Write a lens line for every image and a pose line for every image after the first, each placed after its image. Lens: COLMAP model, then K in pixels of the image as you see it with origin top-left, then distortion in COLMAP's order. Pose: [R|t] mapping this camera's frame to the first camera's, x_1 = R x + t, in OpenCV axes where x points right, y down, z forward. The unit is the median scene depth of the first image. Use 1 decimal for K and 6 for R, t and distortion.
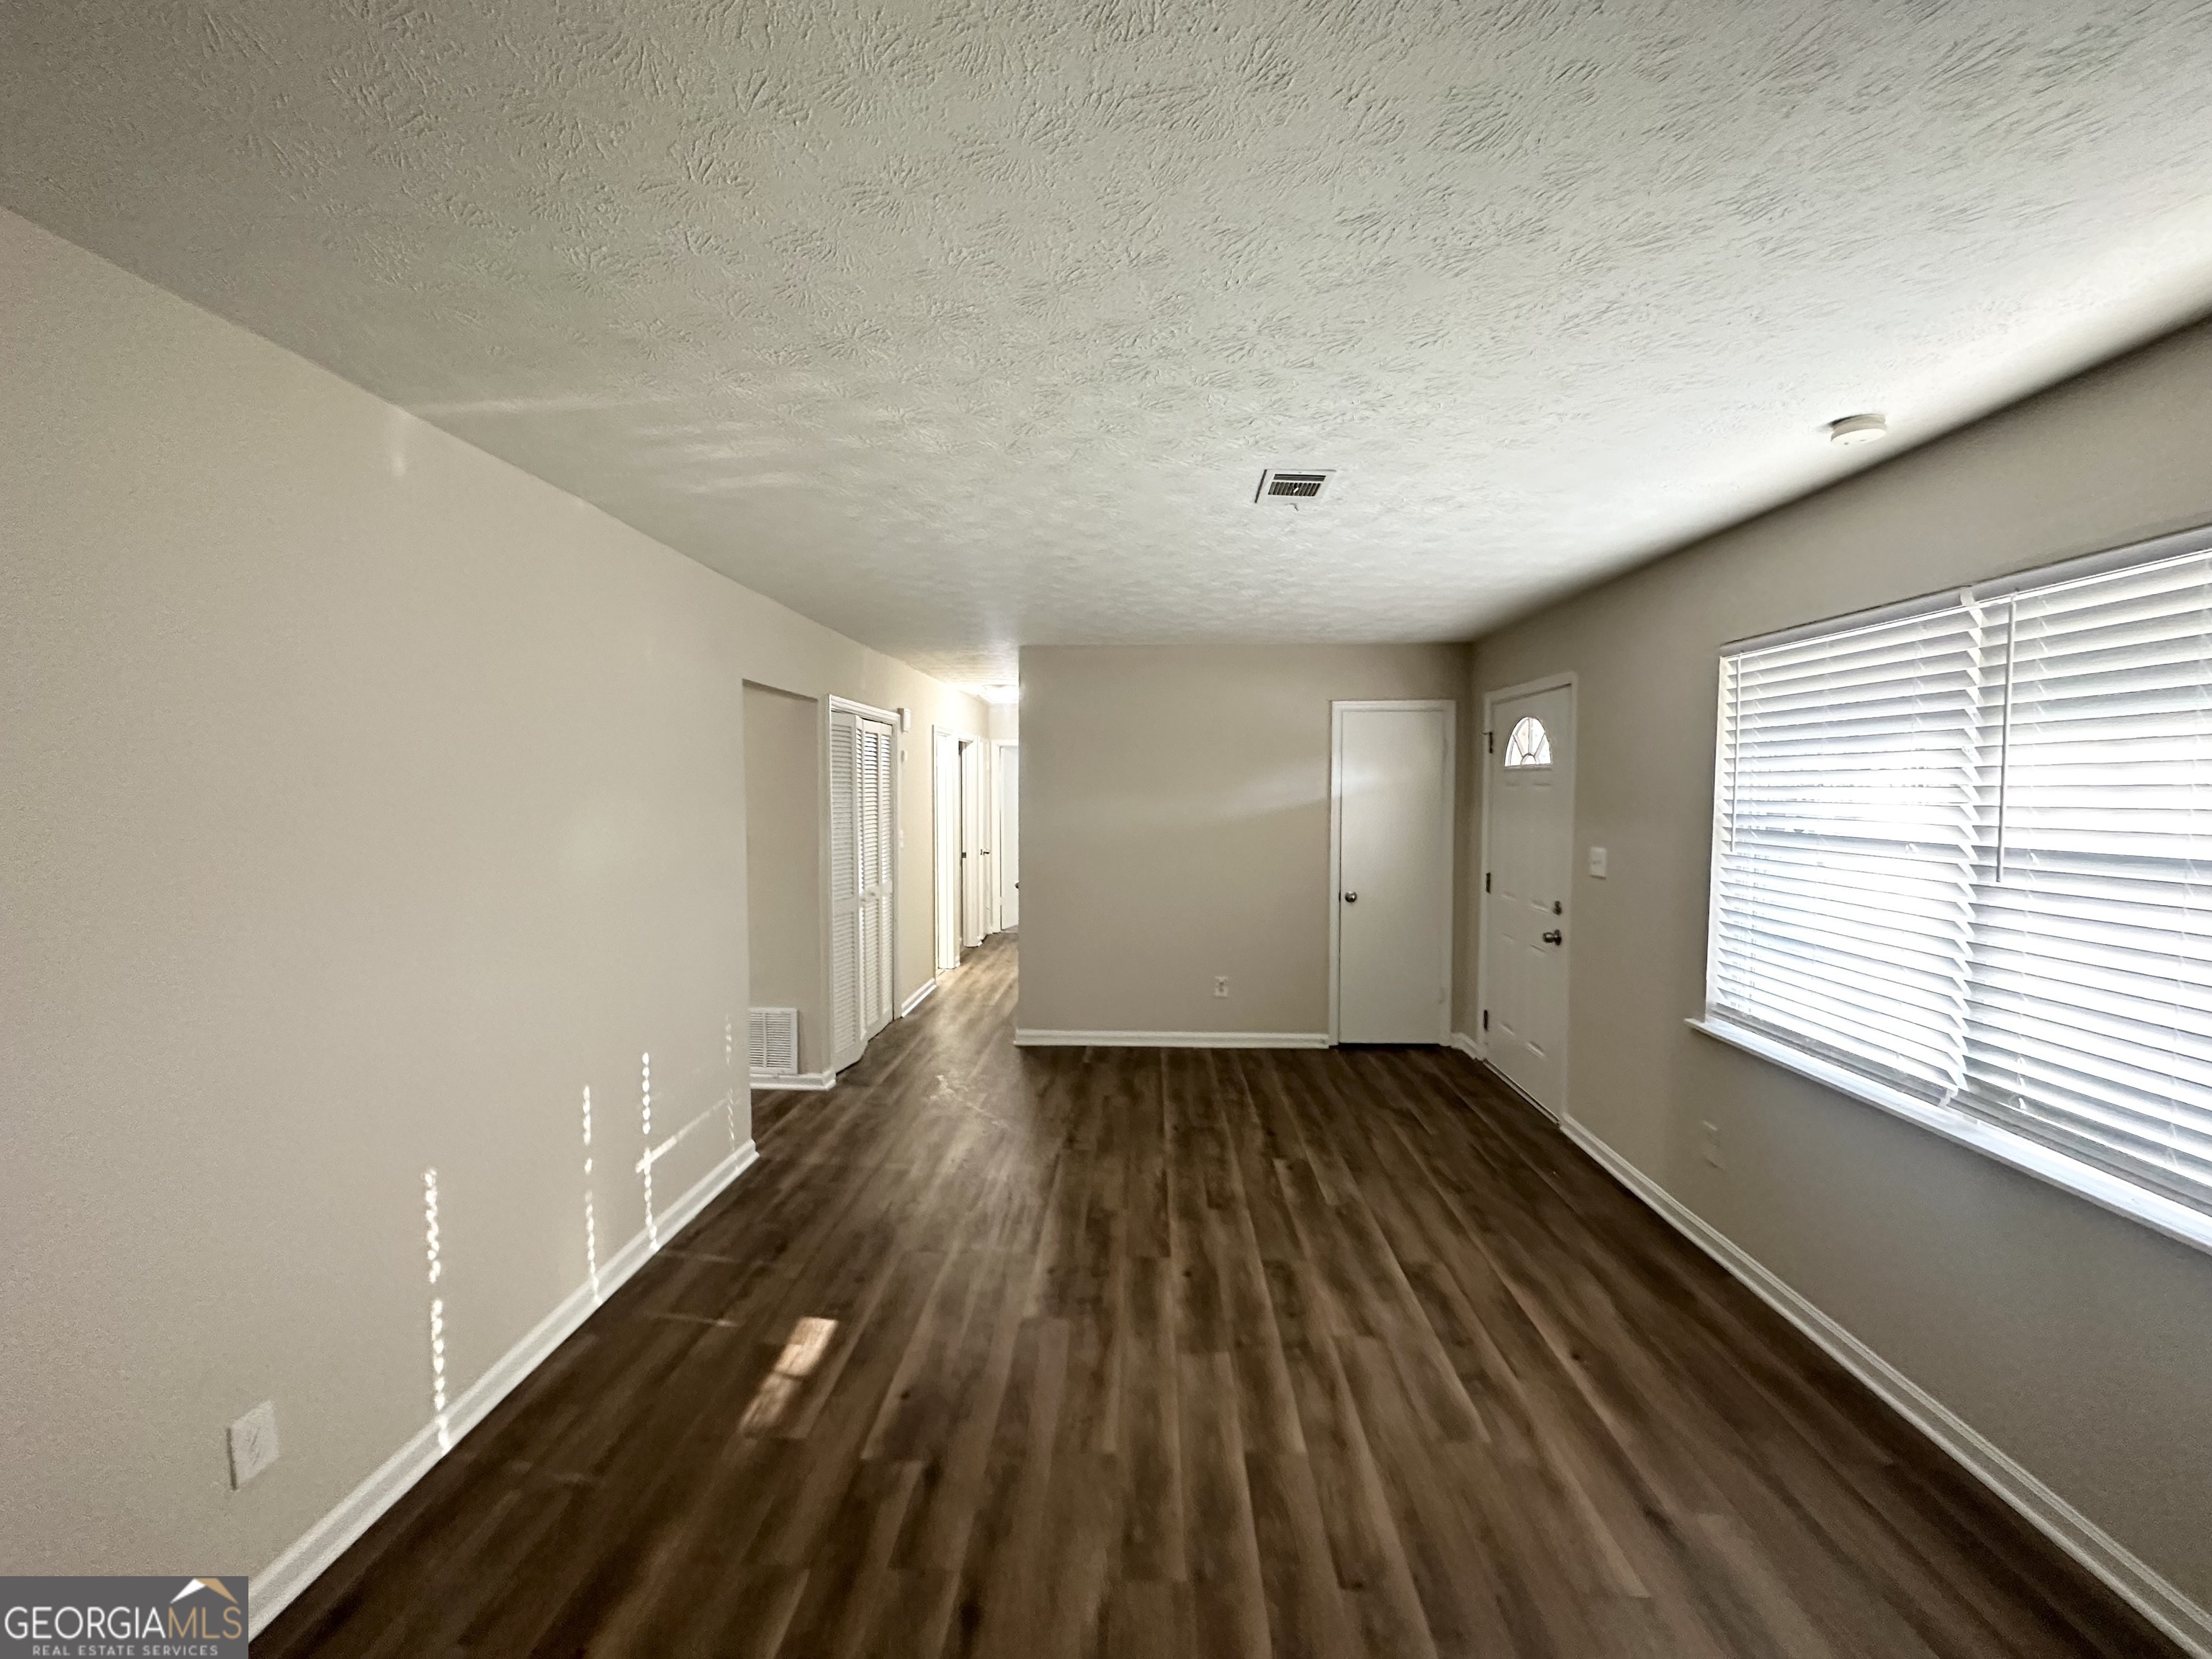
lens RADIAL K [[897.0, 0, 1120.9], [0, 897.0, 824.6], [0, 0, 1]] dist [0.019835, -0.000086]
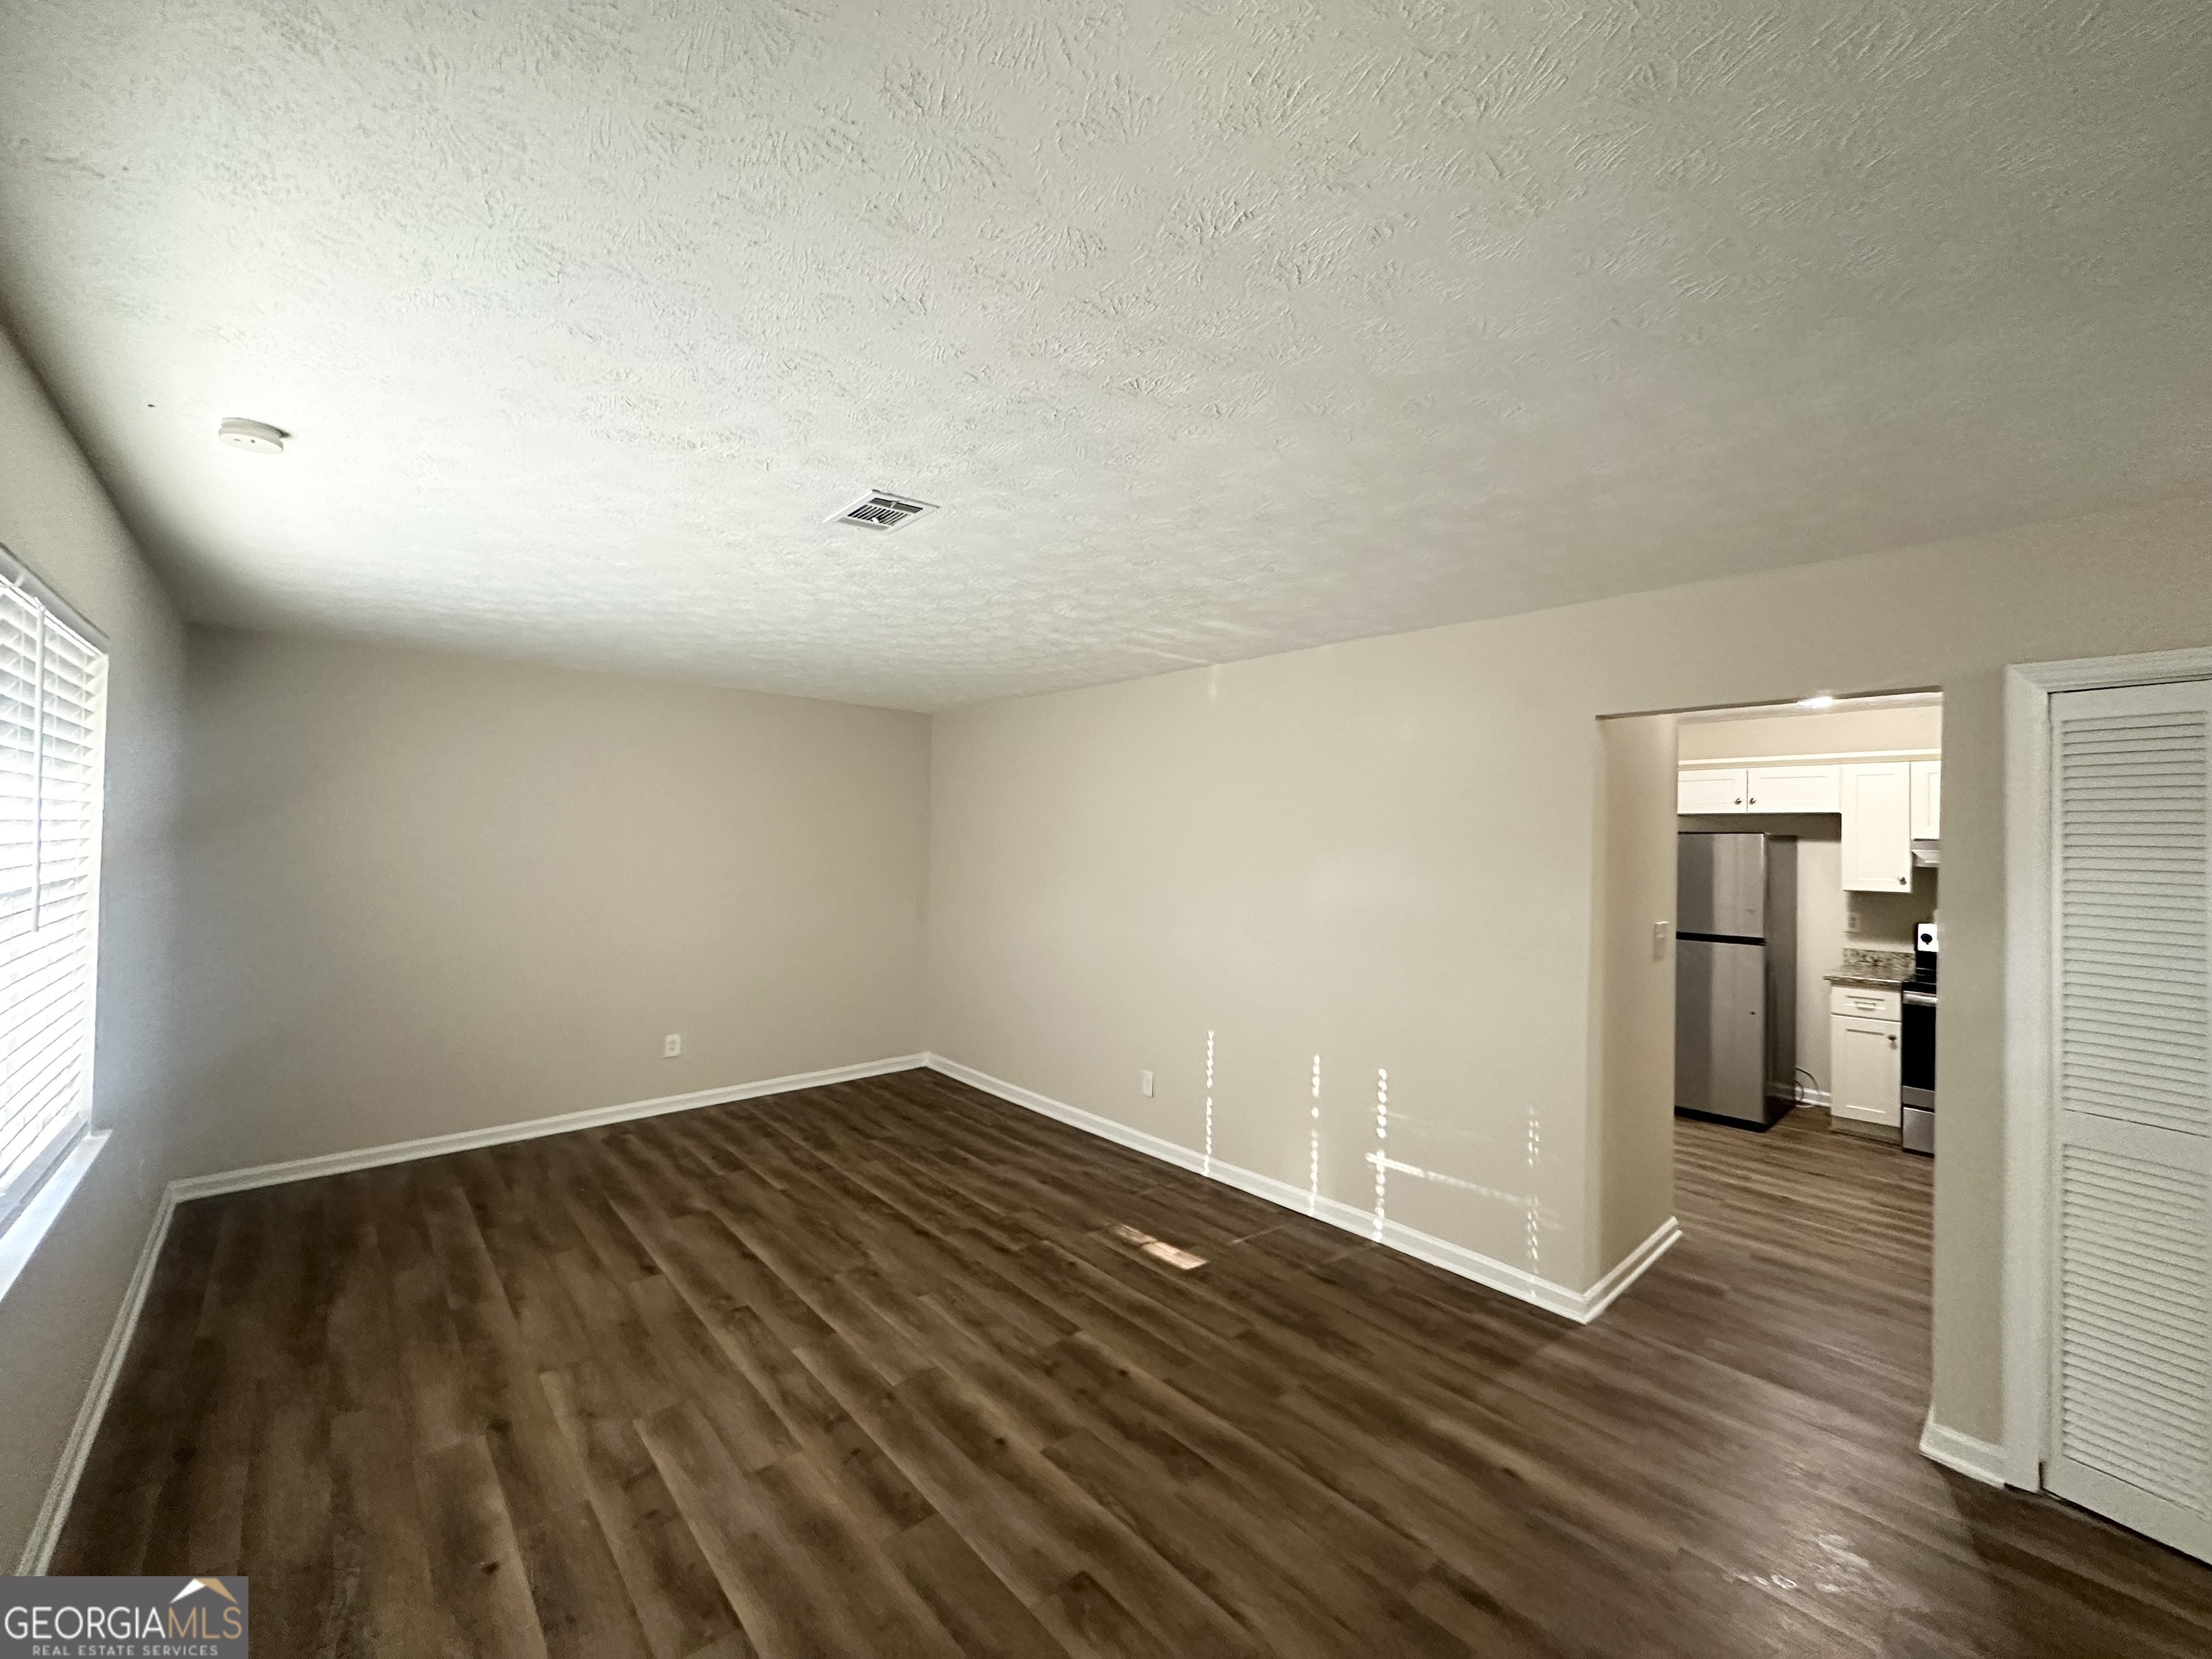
lens RADIAL K [[897.0, 0, 1110.8], [0, 897.0, 815.6], [0, 0, 1]] dist [0.019835, -0.000086]
pose [[-0.723264, -0.030594, -0.689893, 0.665902], [-0.044954, 0.998985, 0.002827, -0.082792], [0.689106, 0.033058, -0.723906, 1.871966]]
